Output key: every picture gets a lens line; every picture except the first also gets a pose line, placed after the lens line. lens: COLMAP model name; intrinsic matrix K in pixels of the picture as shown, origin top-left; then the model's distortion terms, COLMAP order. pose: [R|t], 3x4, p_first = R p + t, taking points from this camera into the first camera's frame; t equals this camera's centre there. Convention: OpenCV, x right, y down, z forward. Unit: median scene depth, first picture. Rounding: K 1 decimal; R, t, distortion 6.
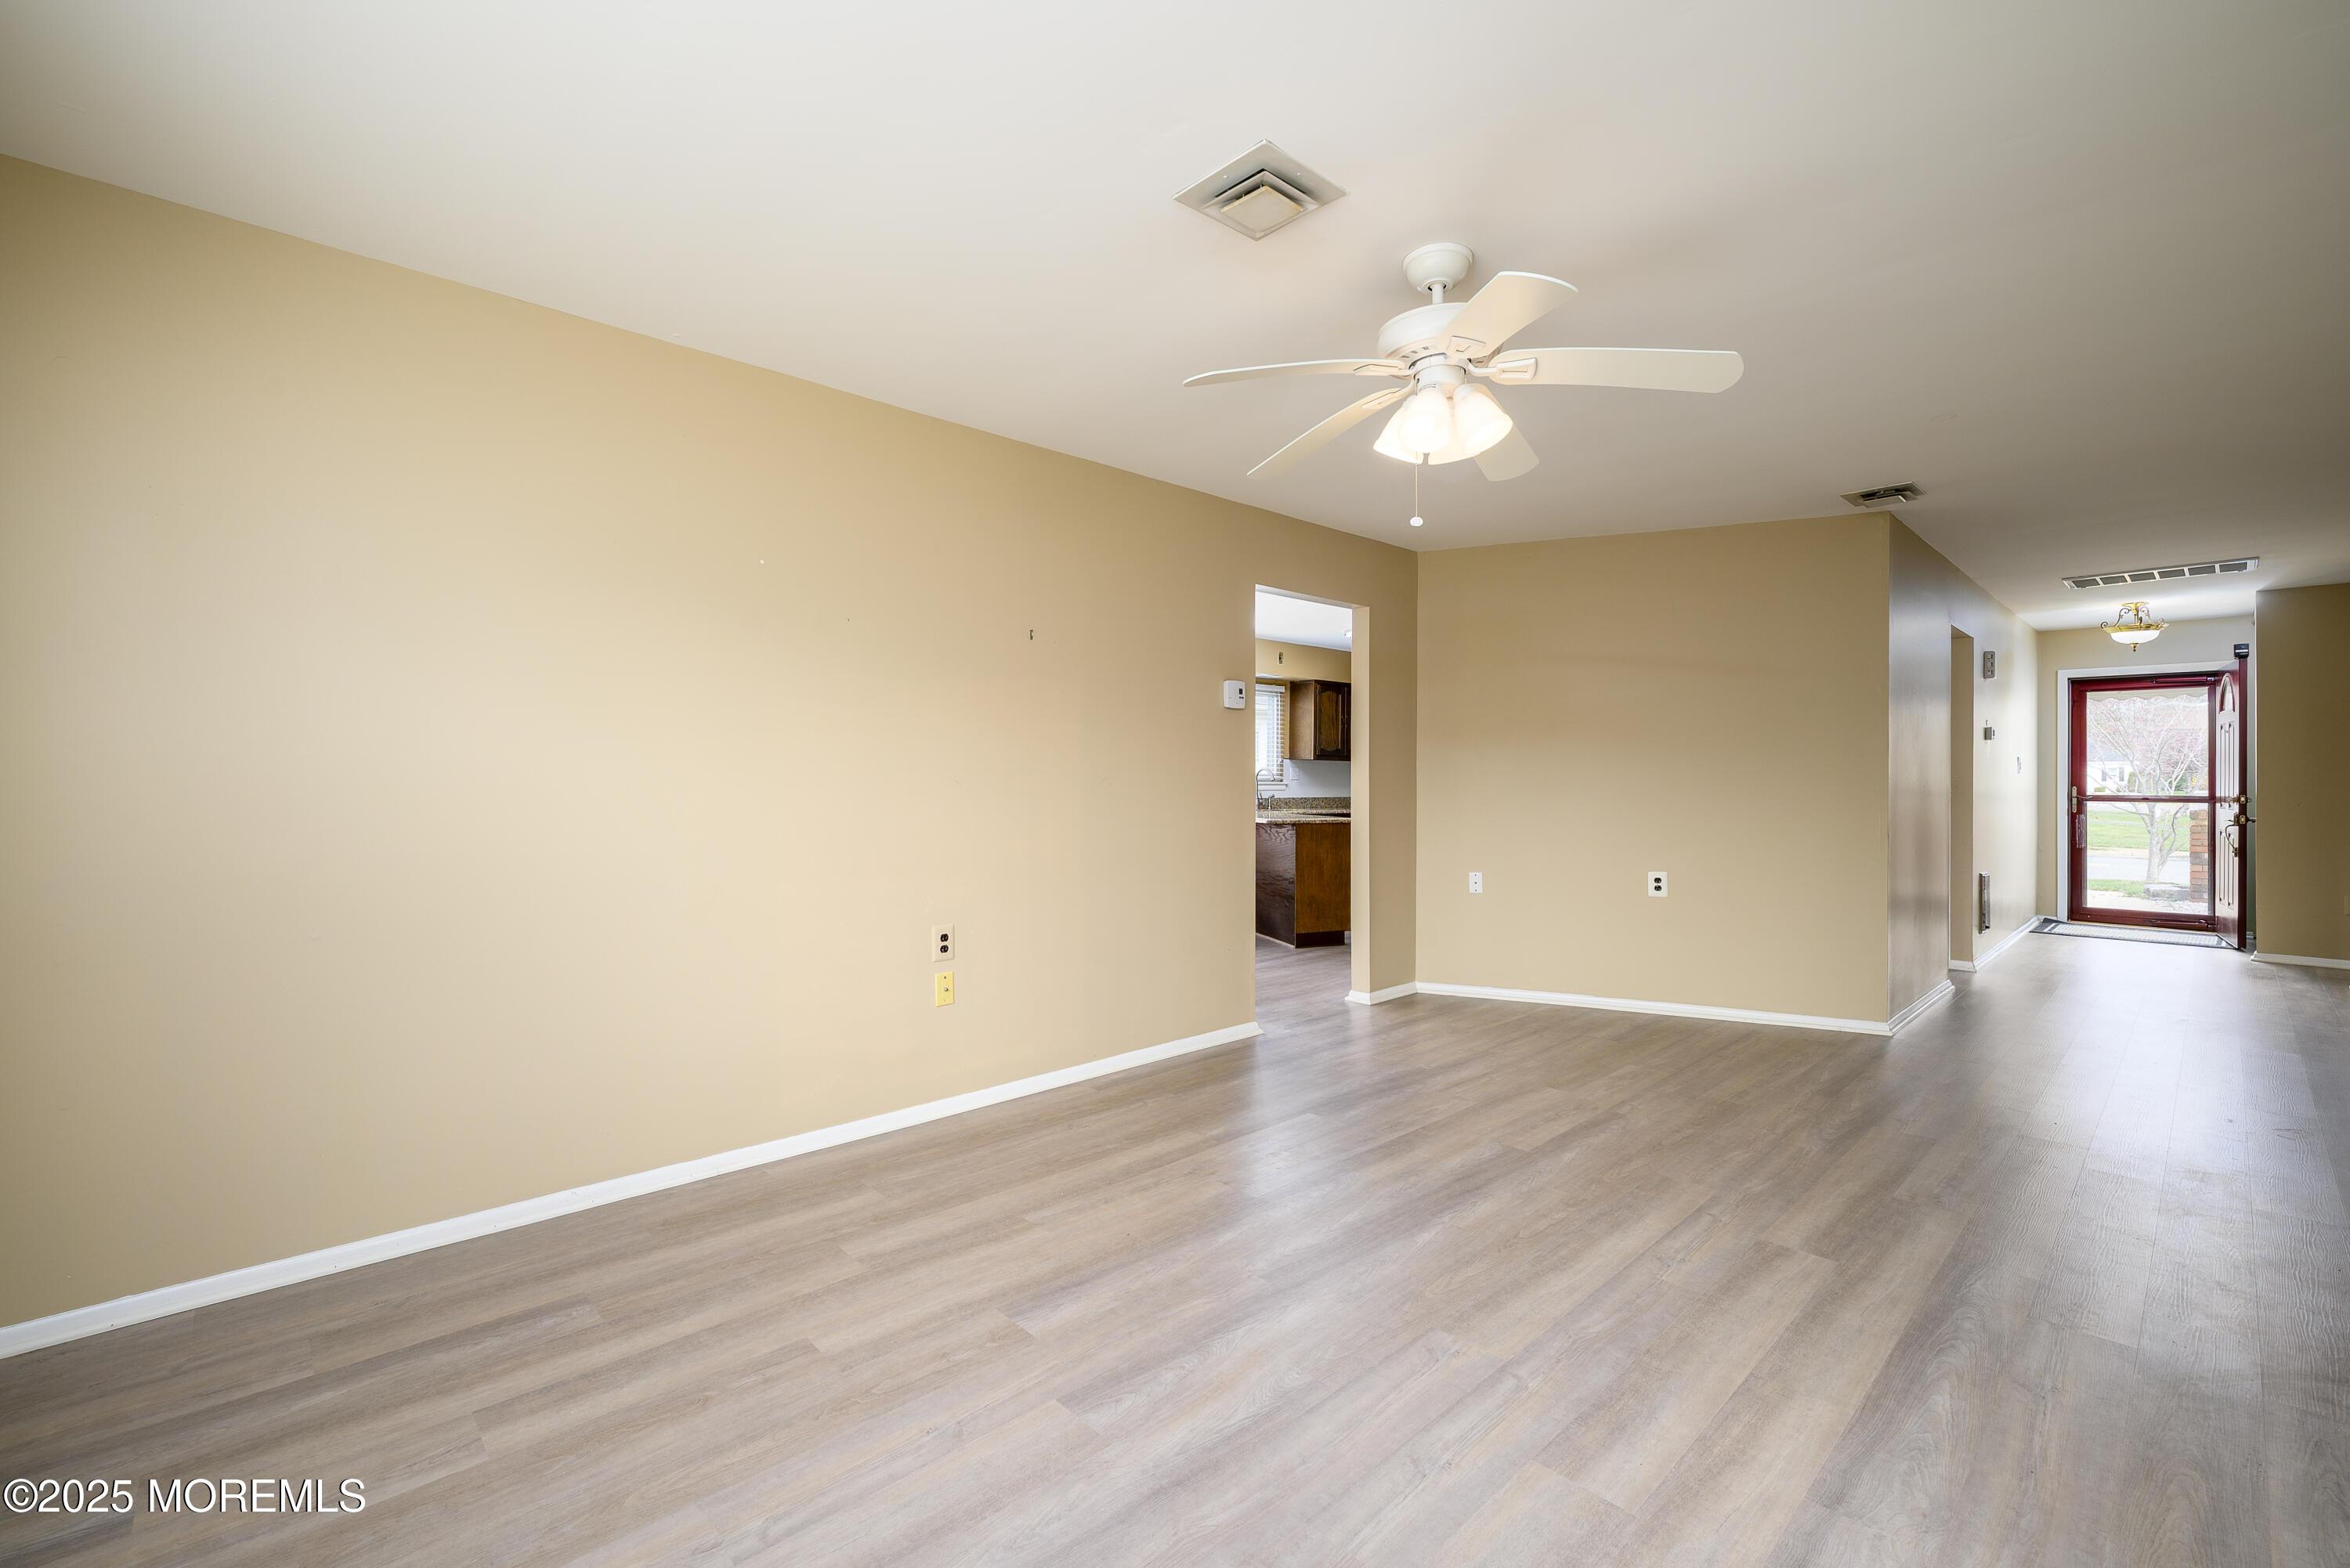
lens RADIAL K [[990.4, 0, 1182.6], [0, 990.4, 773.9], [0, 0, 1]] dist [-0.003061, -0.000073]
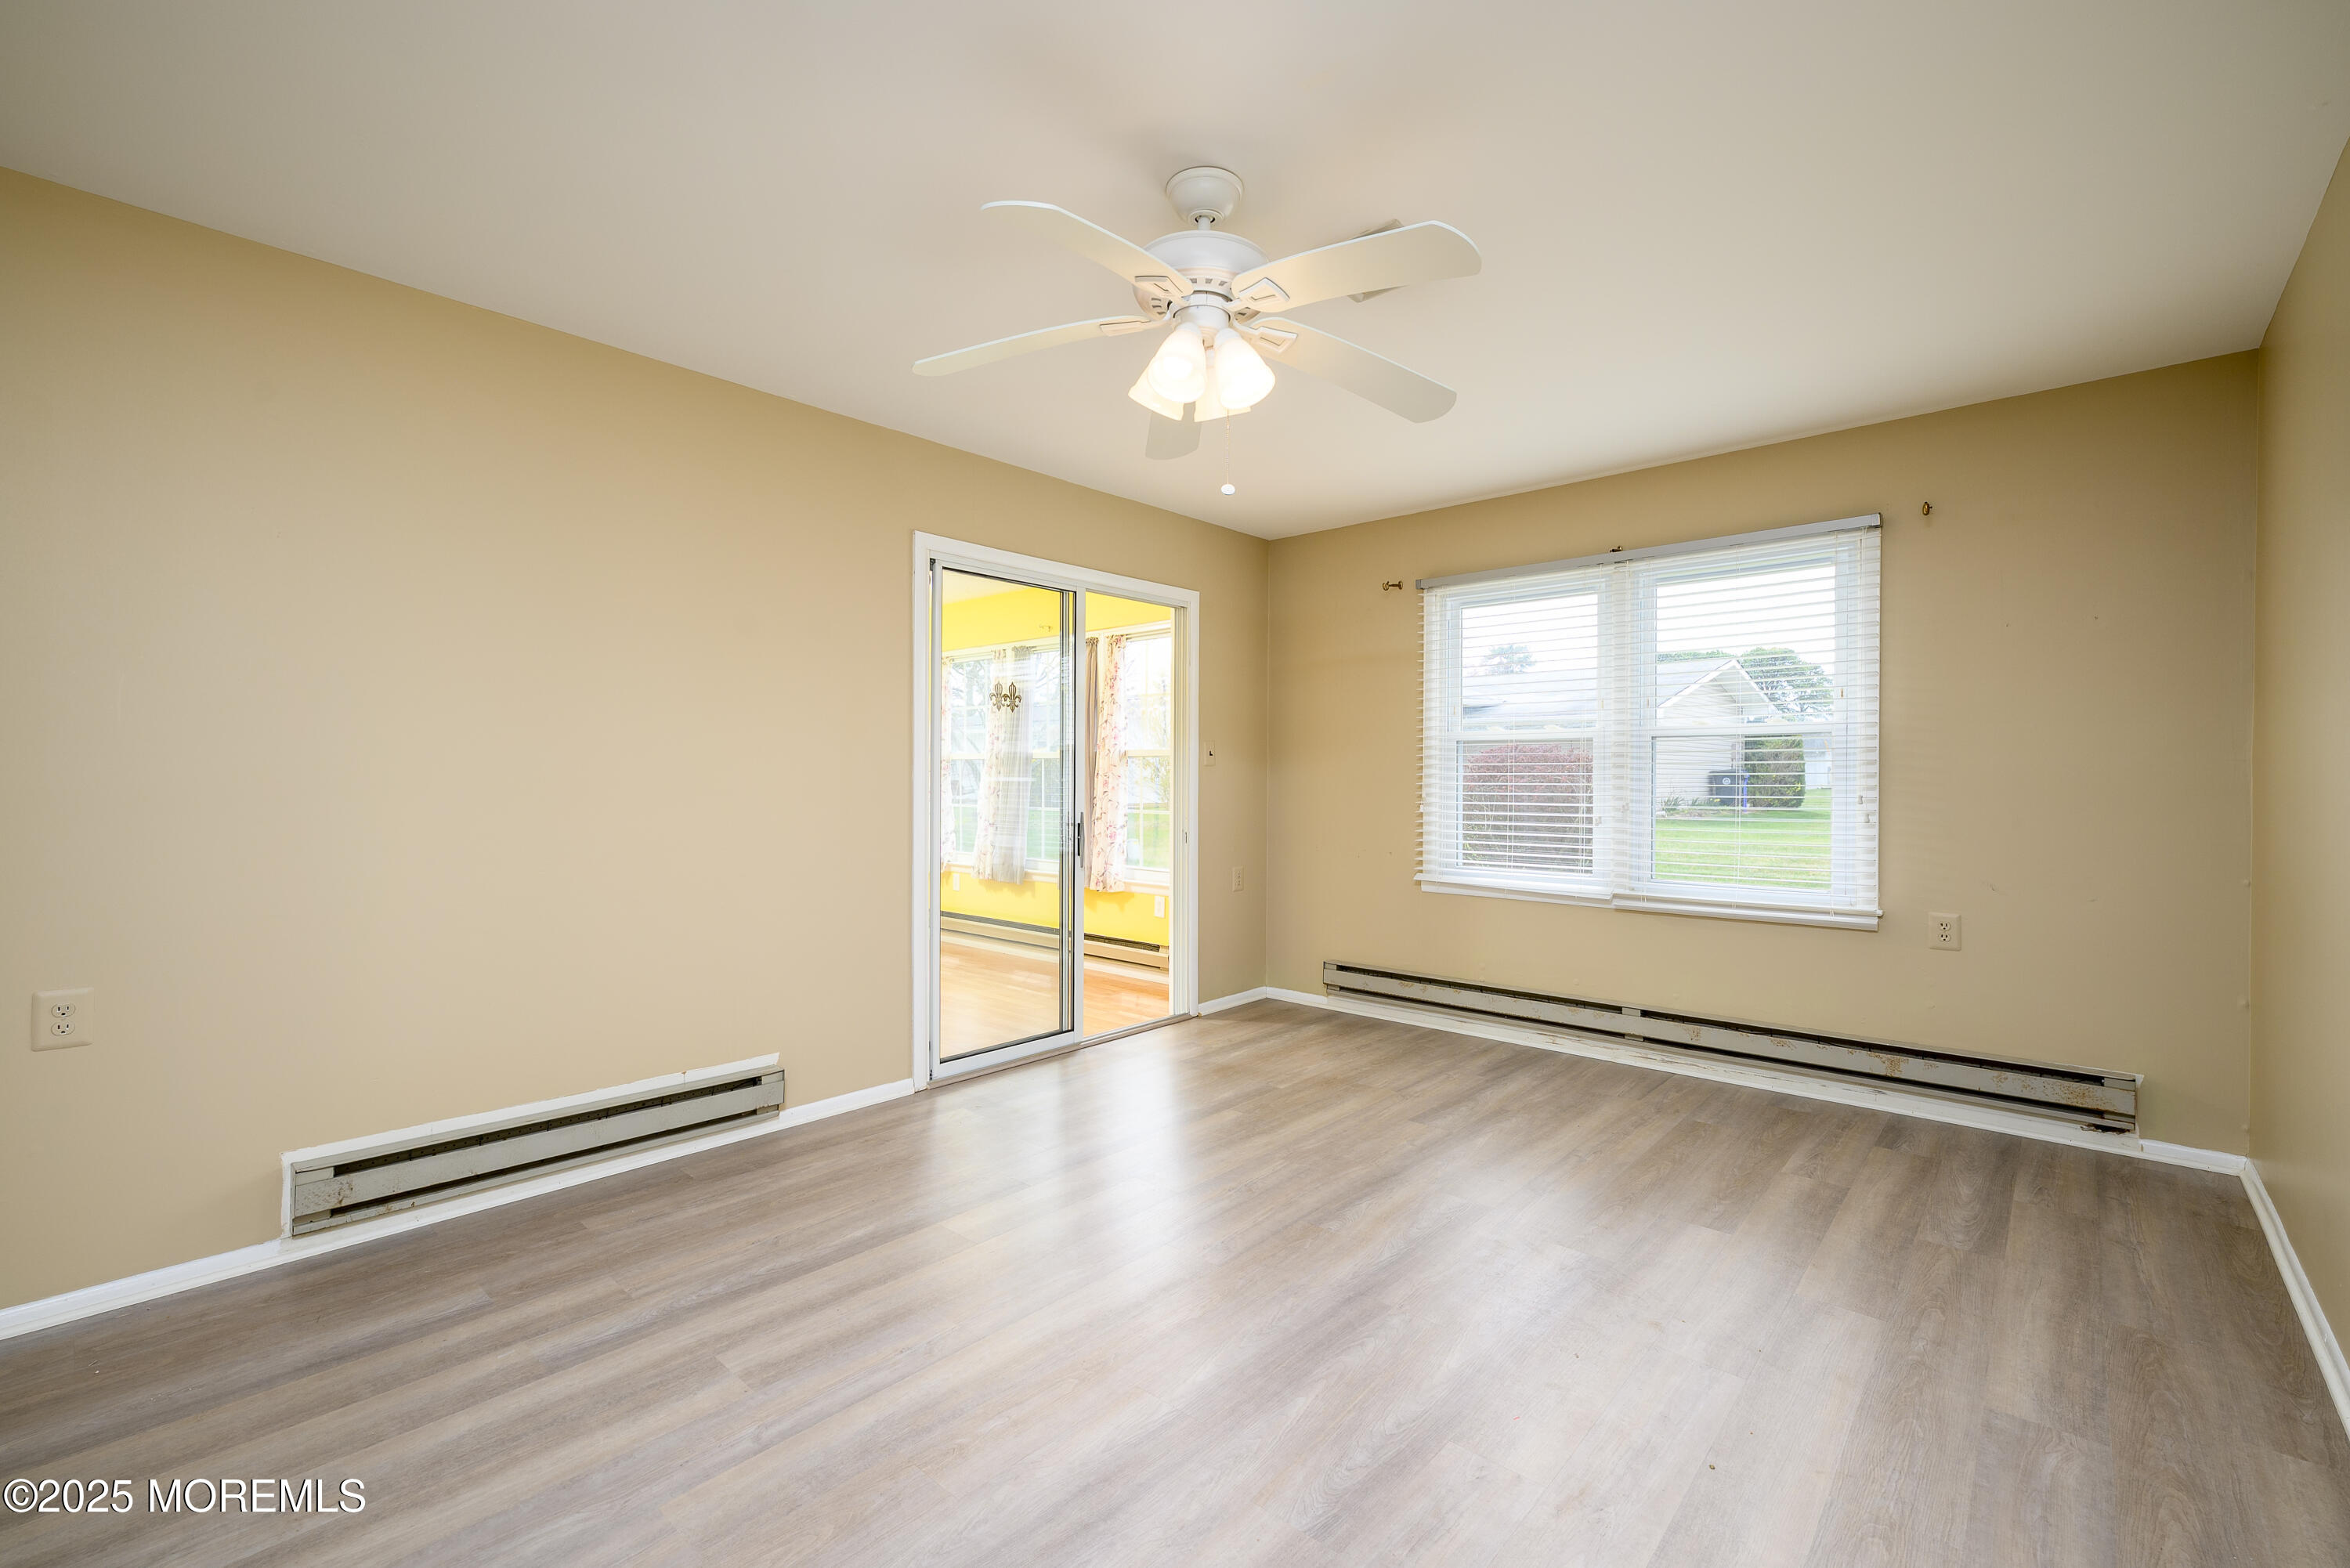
lens RADIAL K [[1000.9, 0, 1175.0], [0, 1000.9, 784.0], [0, 0, 1]] dist [-0.001800, -0.000269]
pose [[-0.996965, -0.004130, -0.077738, 0.292968], [-0.004472, 0.999981, 0.004236, 0.007542], [0.077719, 0.004571, -0.996965, 1.578649]]
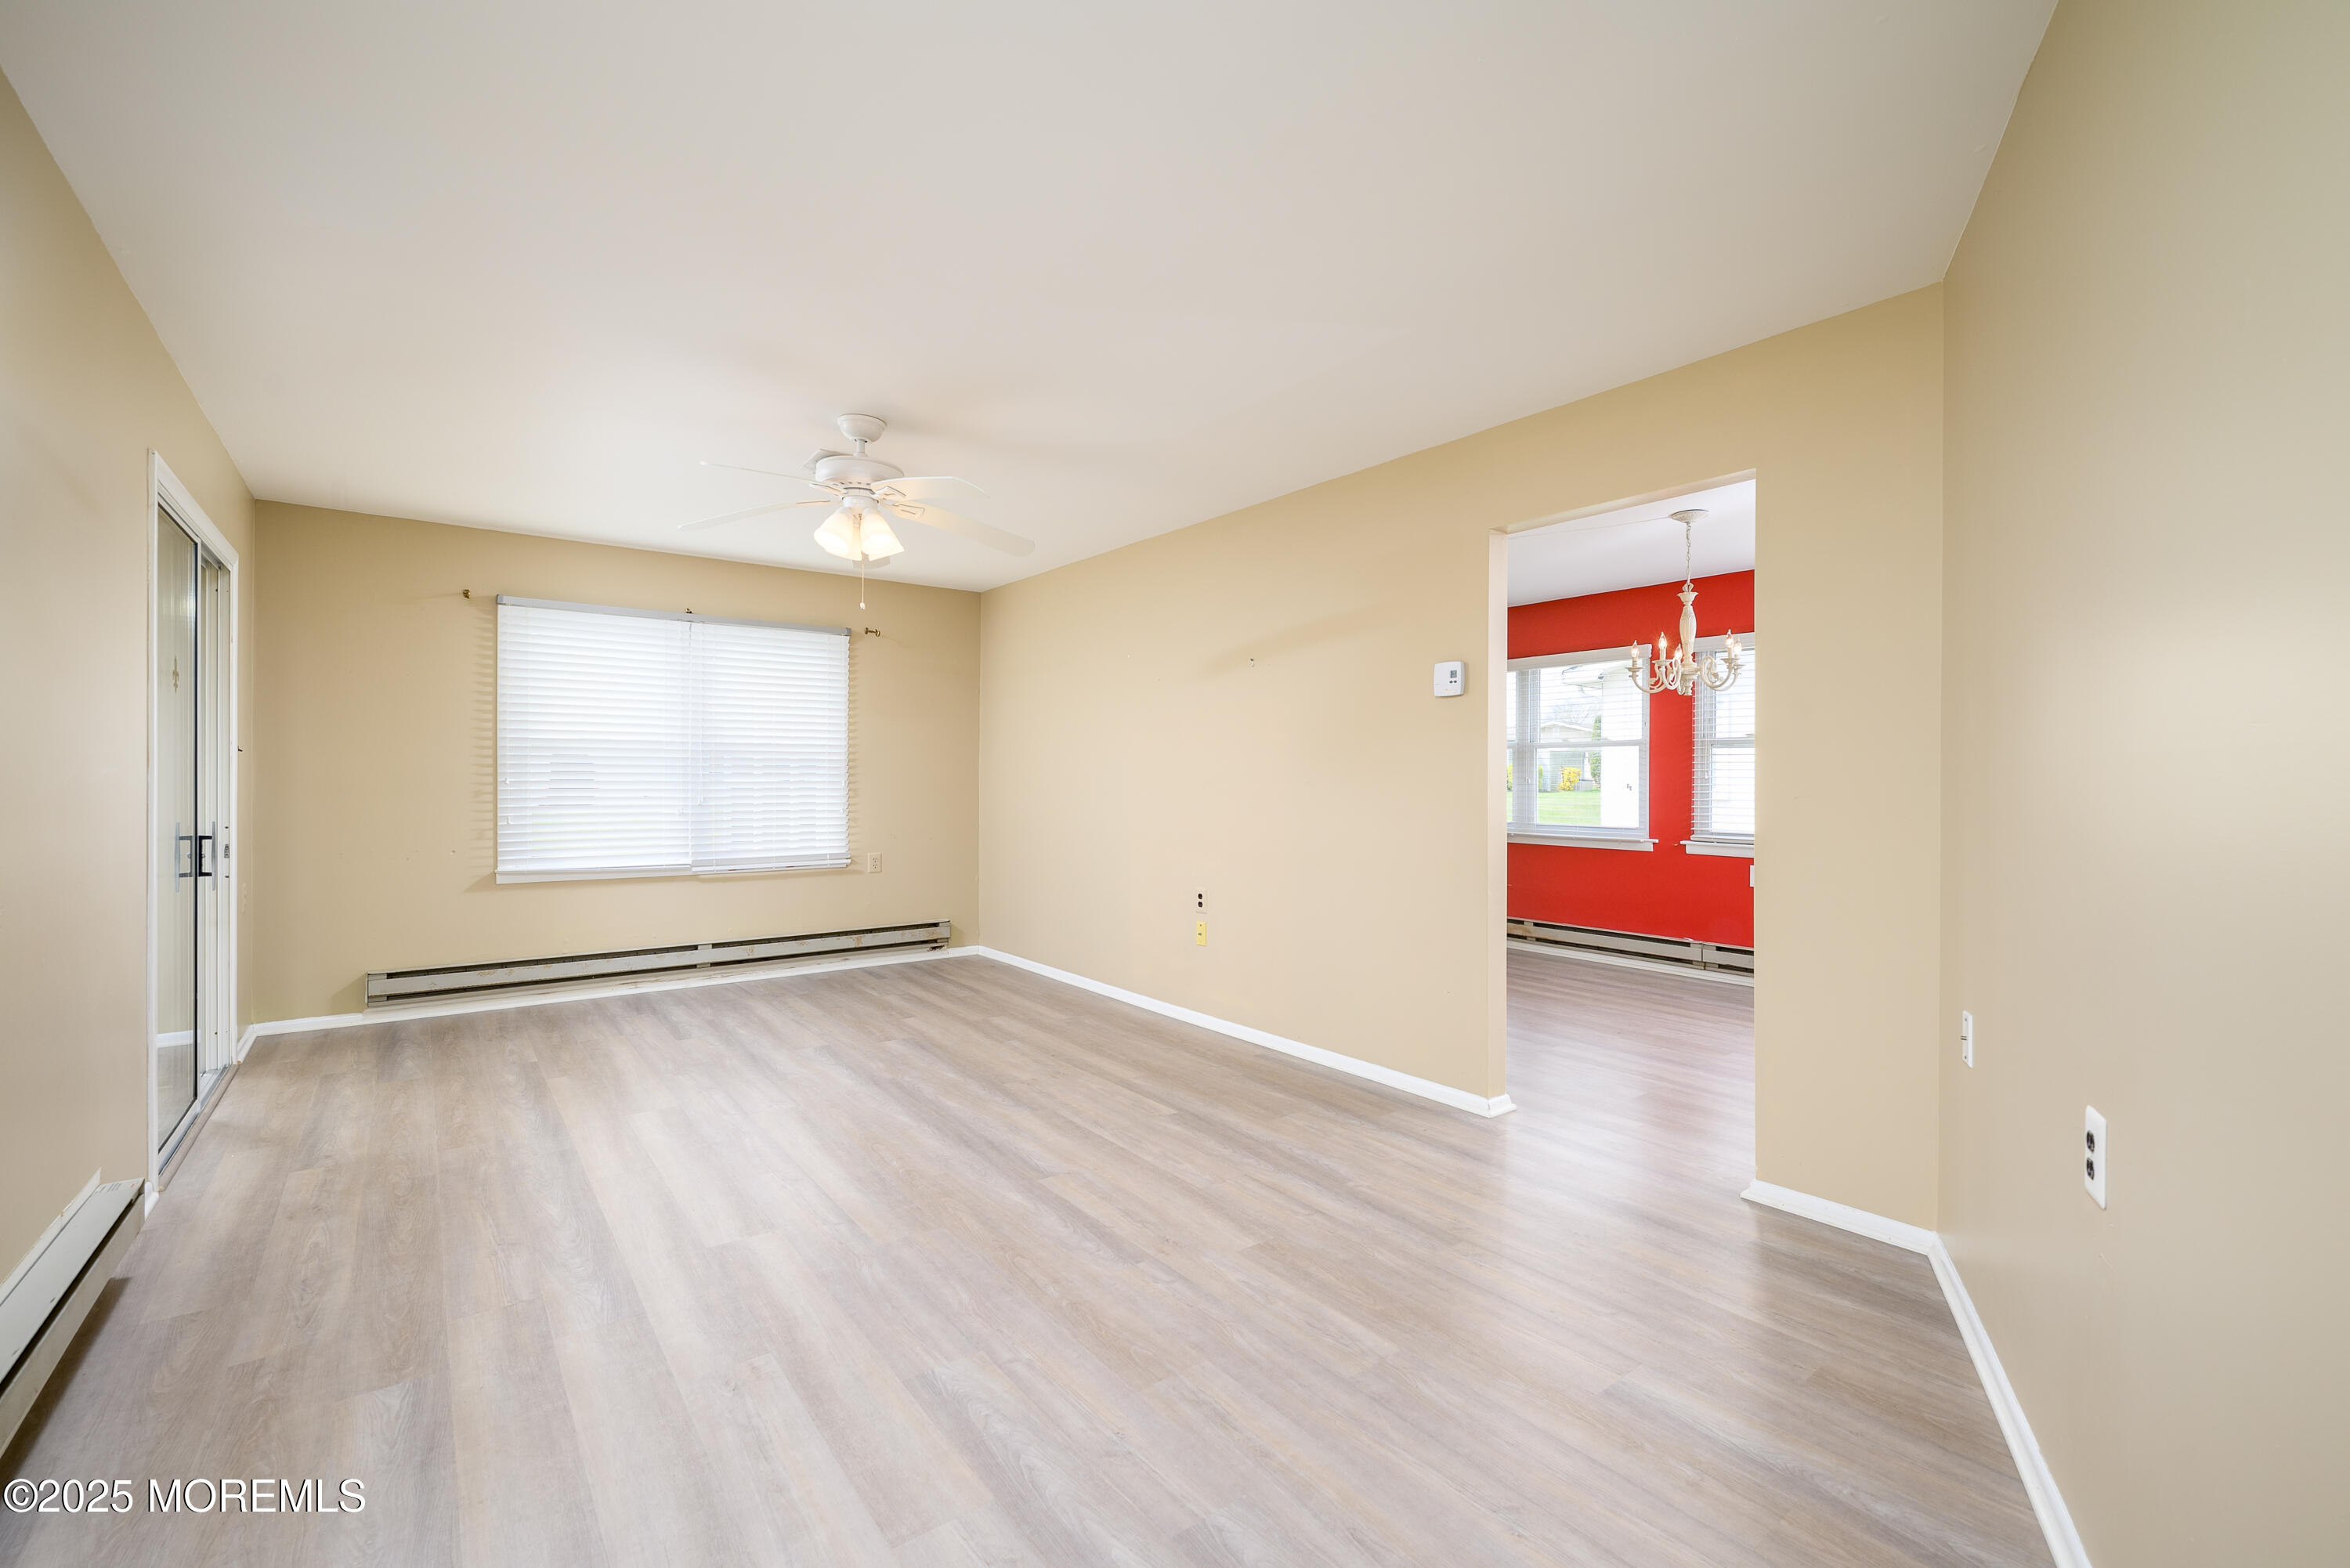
lens RADIAL K [[1000.9, 0, 1175.0], [0, 1000.9, 784.0], [0, 0, 1]] dist [-0.001800, -0.000269]
pose [[-0.107876, 0.001436, -0.994163, 1.391653], [-0.000969, 0.999998, 0.001550, 0.008732], [0.994164, 0.001130, -0.107875, 1.351161]]
